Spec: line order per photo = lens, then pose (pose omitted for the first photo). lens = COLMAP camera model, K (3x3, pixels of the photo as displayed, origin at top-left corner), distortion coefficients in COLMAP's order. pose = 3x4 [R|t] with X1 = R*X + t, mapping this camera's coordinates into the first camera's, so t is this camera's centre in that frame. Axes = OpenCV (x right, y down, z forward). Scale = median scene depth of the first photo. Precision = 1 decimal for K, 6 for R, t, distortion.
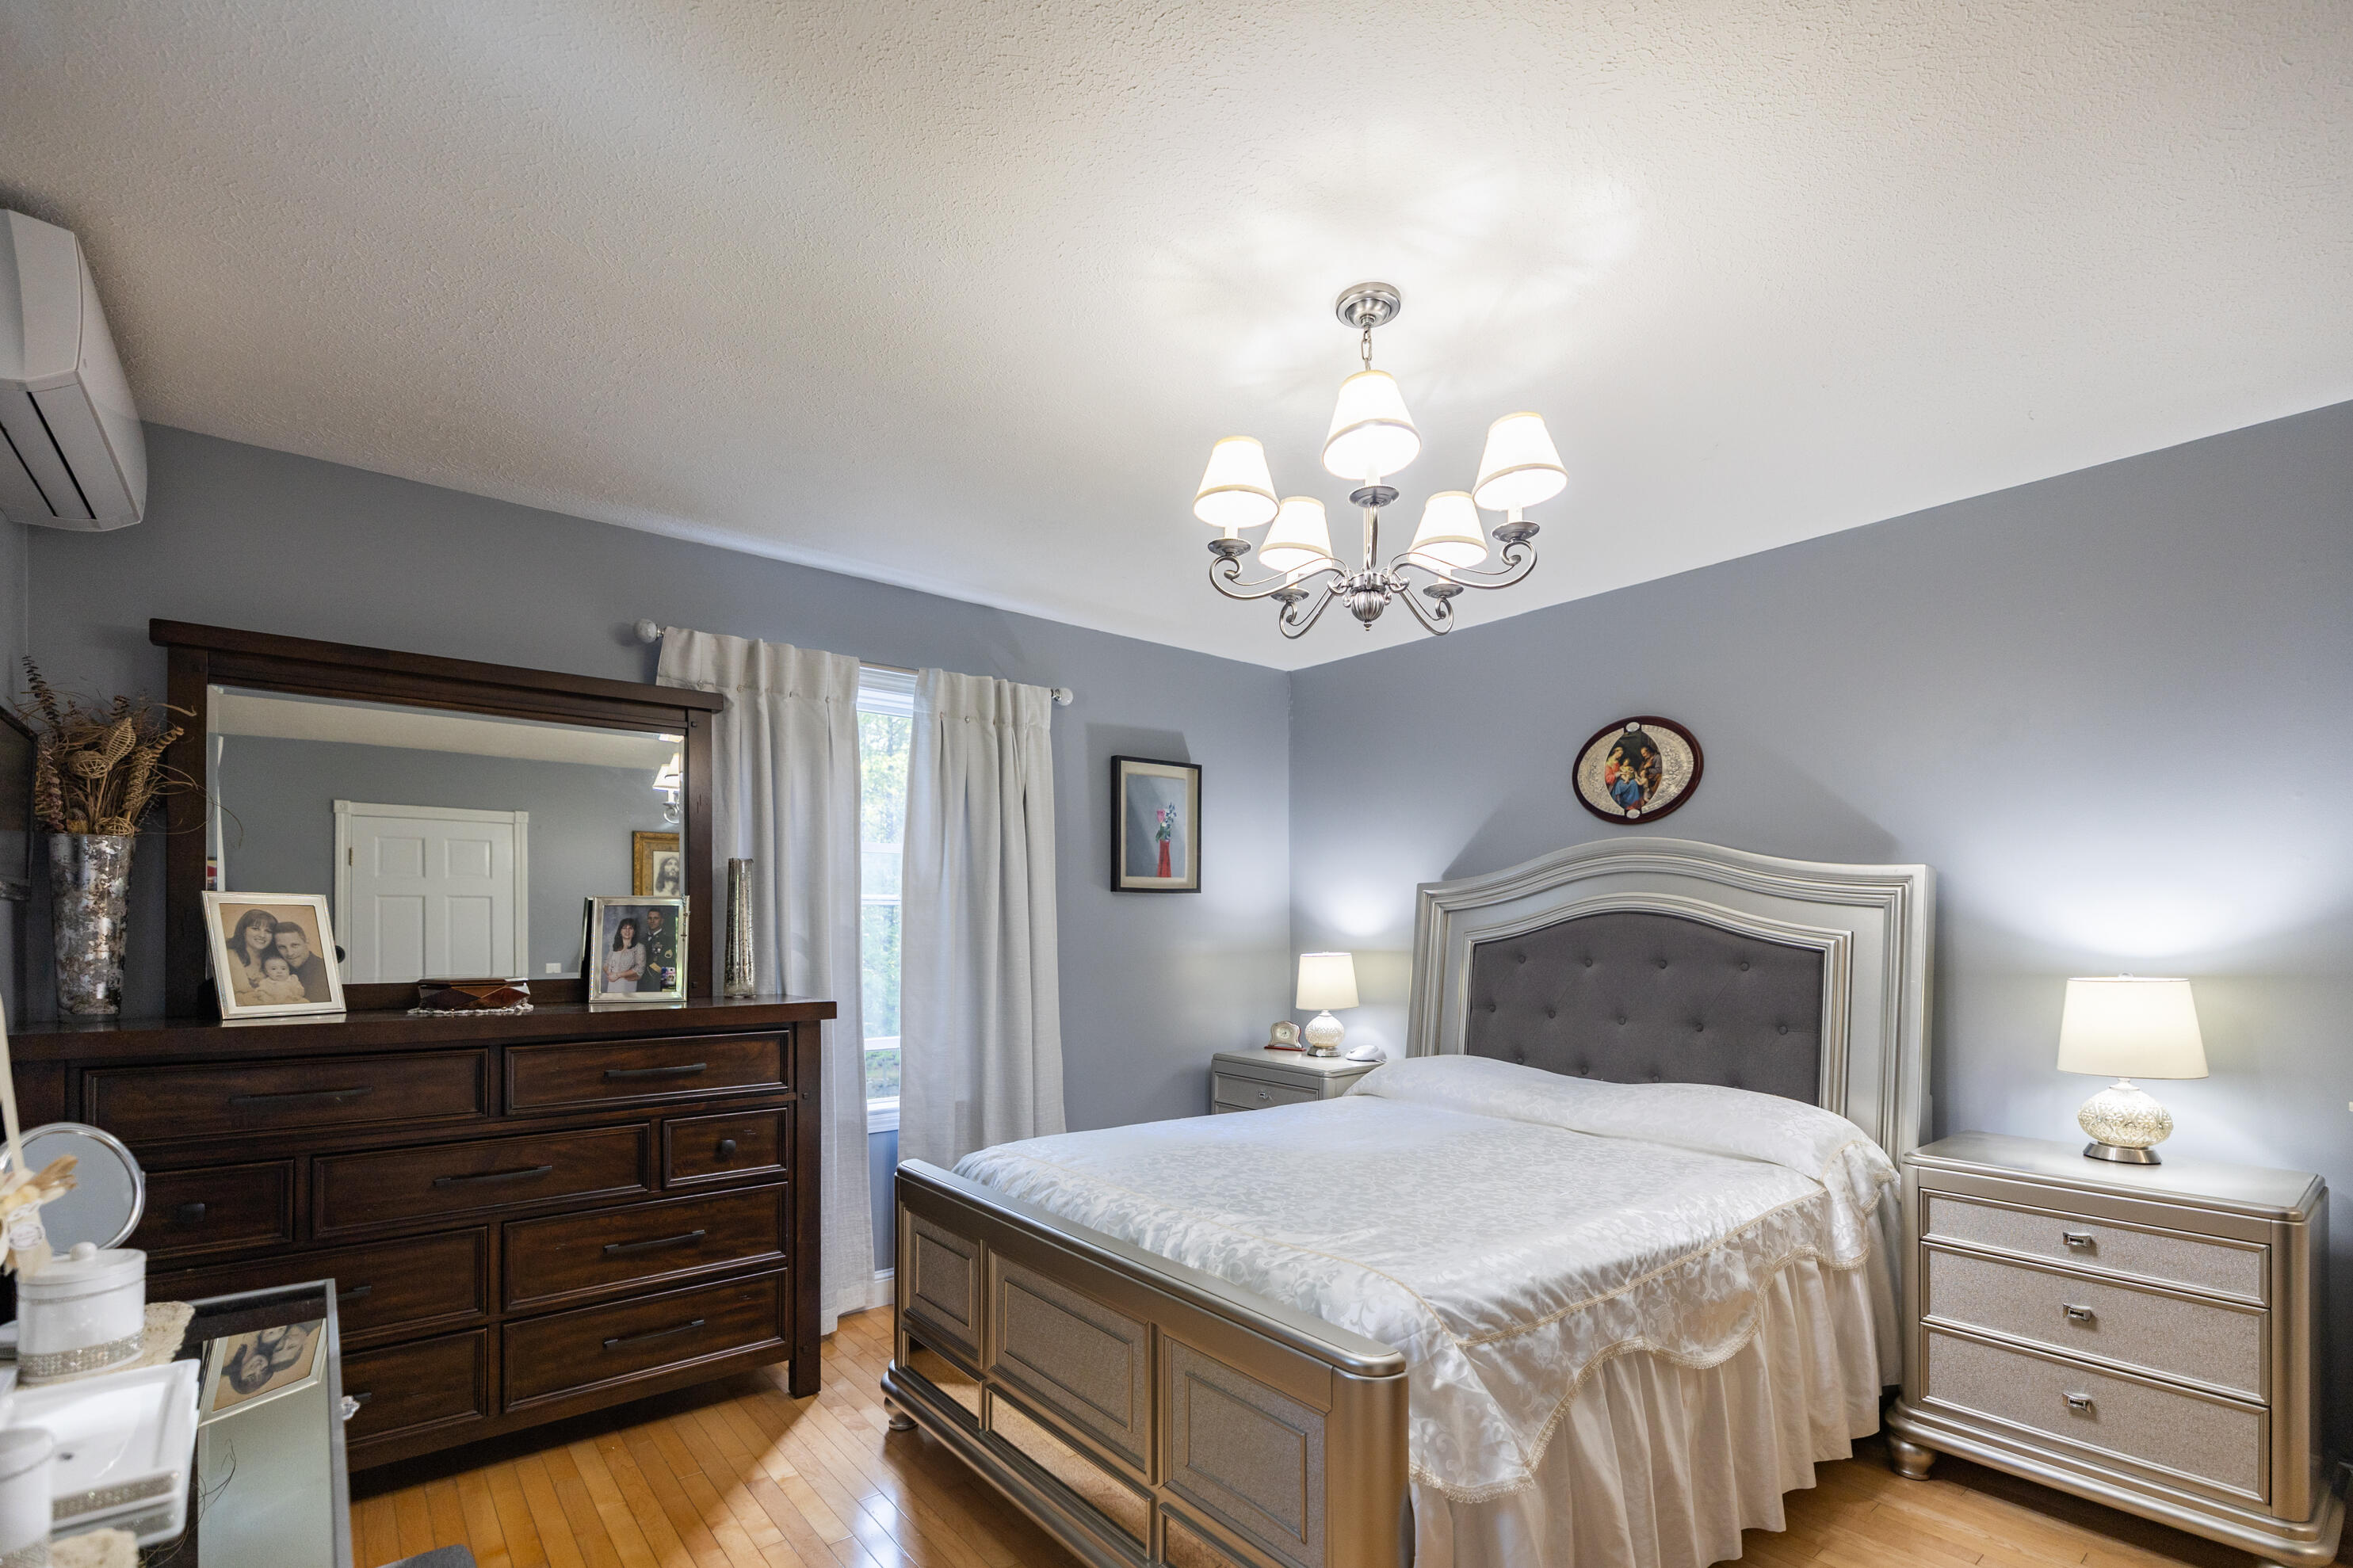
lens RADIAL K [[1053.4, 0, 1176.5], [0, 1053.4, 784.0], [0, 0, 1]] dist [0.001248, 0.000112]
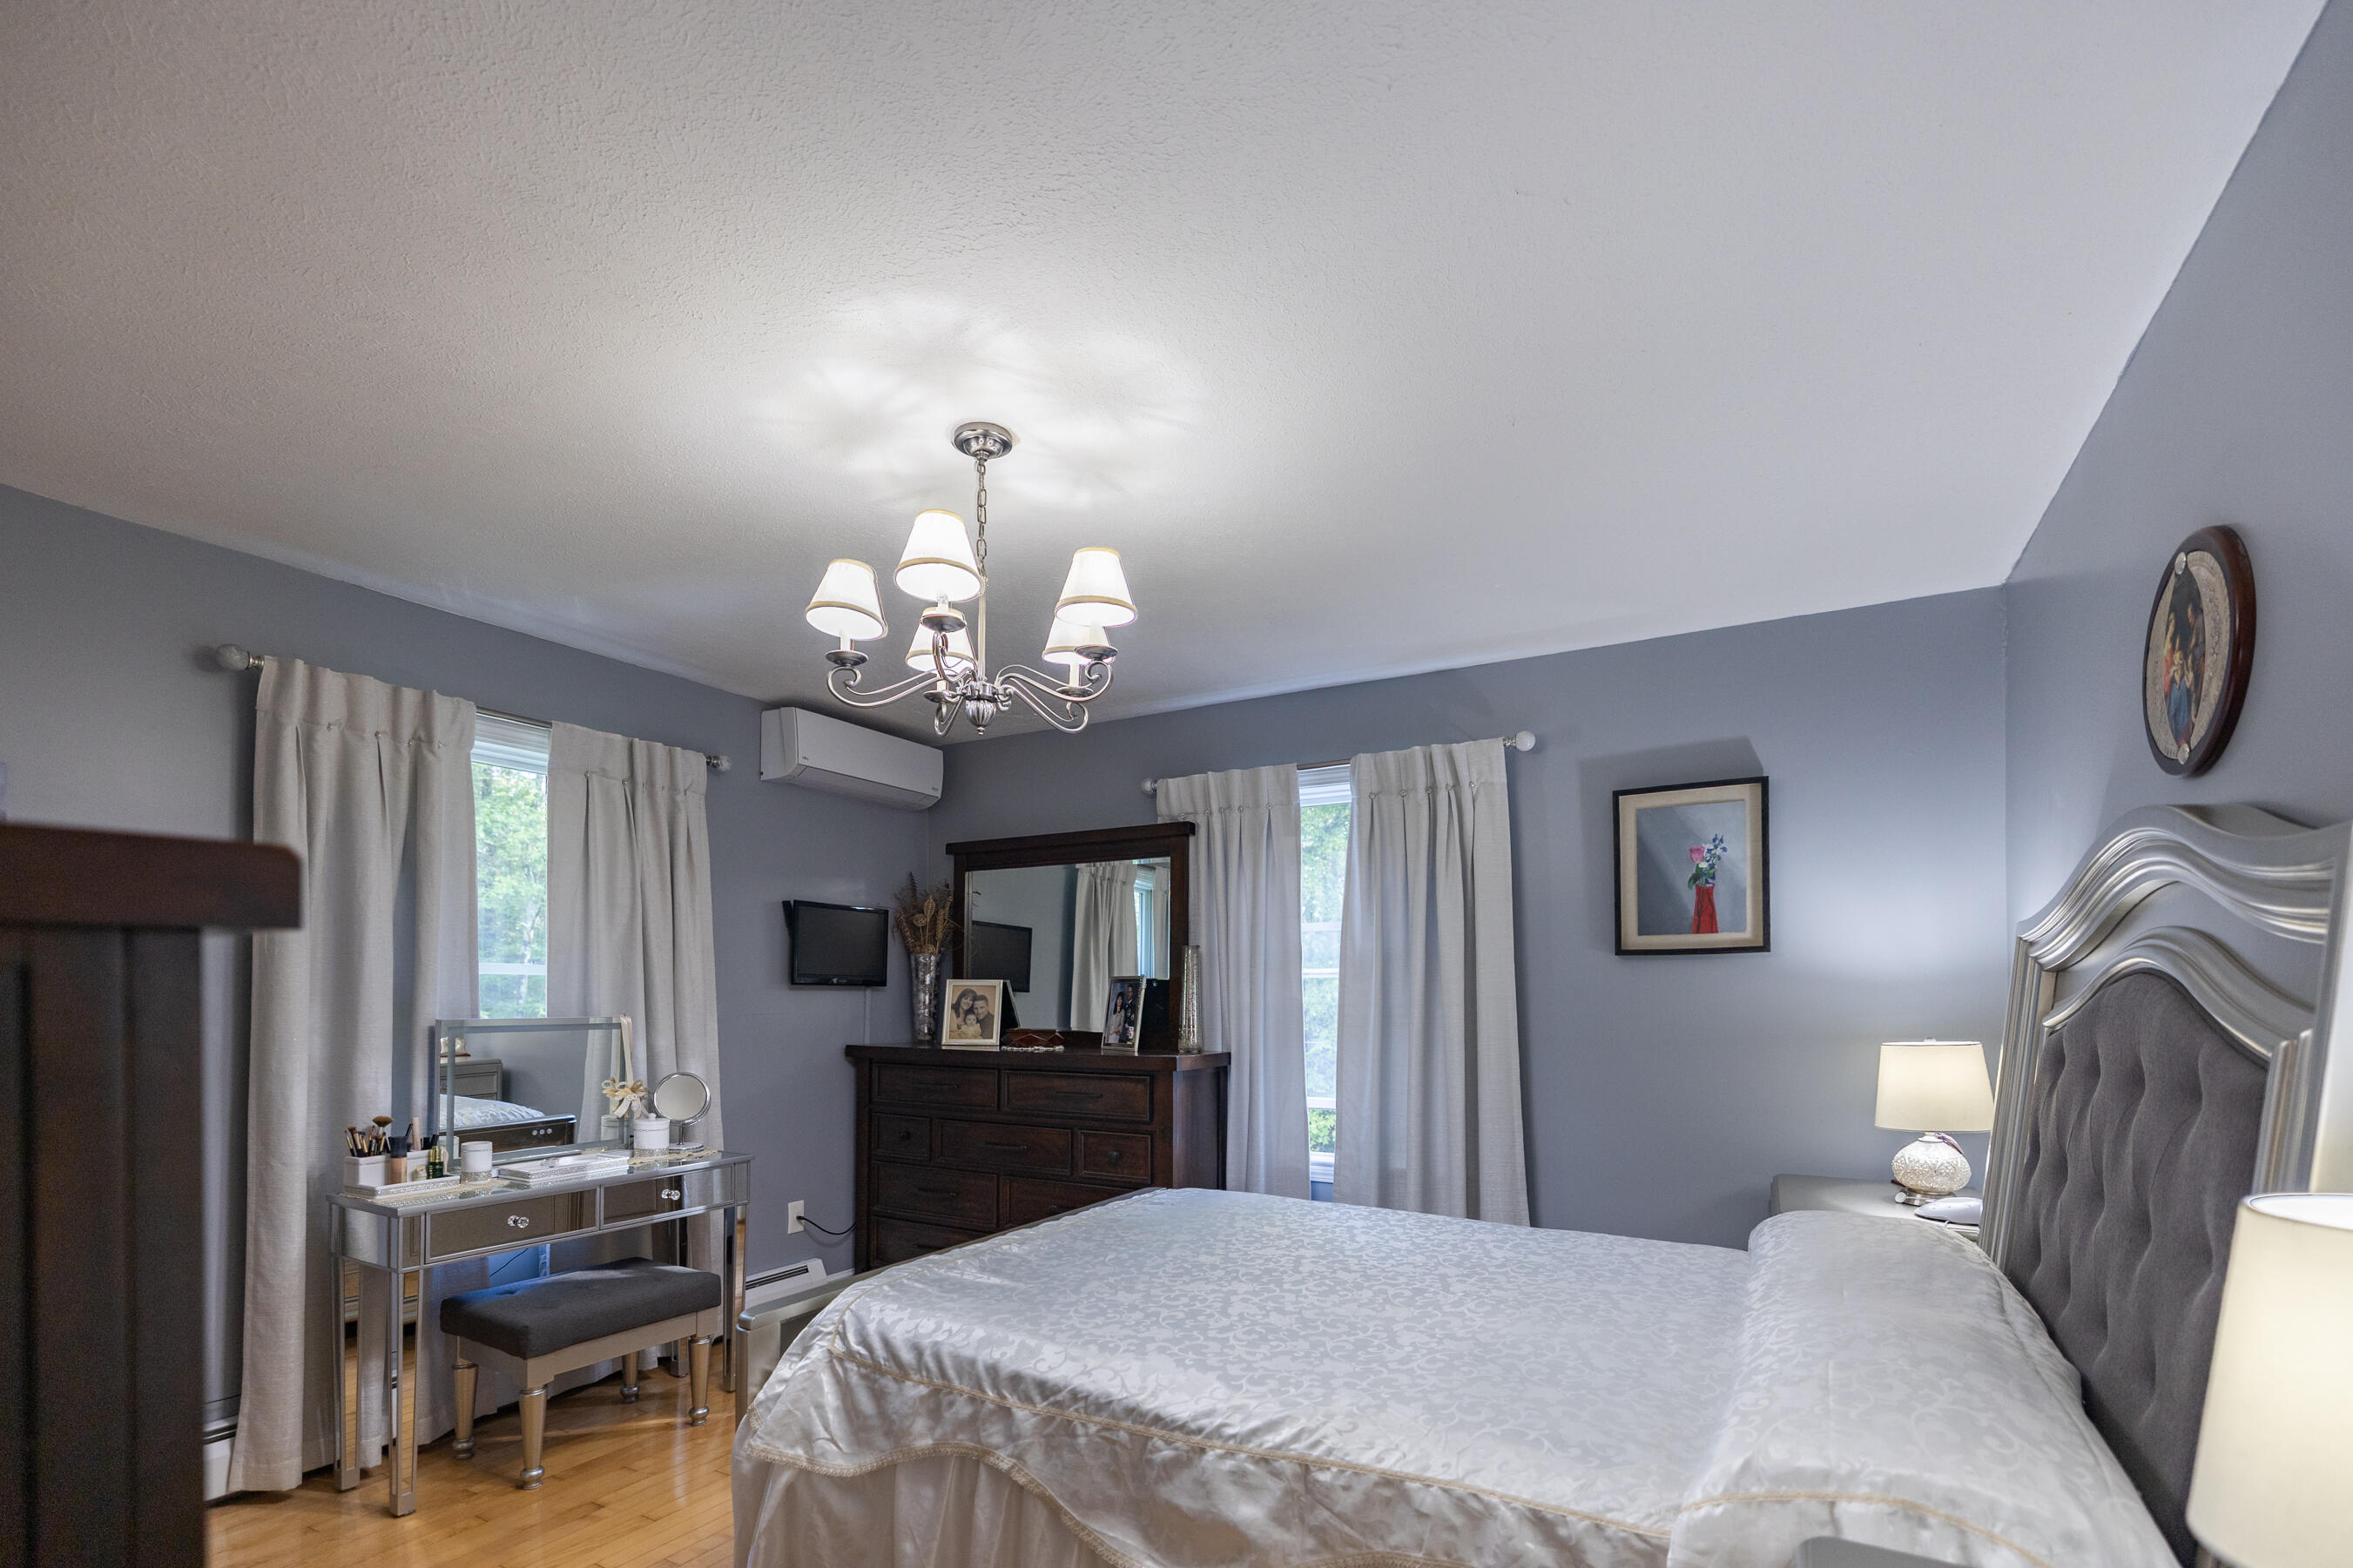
lens RADIAL K [[1081.5, 0, 1147.2], [0, 1081.5, 803.7], [0, 0, 1]] dist [0.010422, 0.000129]
pose [[0.340165, -0.162487, -0.926221, 0.784202], [0.128930, 0.983716, -0.125223, 0.054412], [0.931485, -0.076821, 0.355575, 0.446154]]
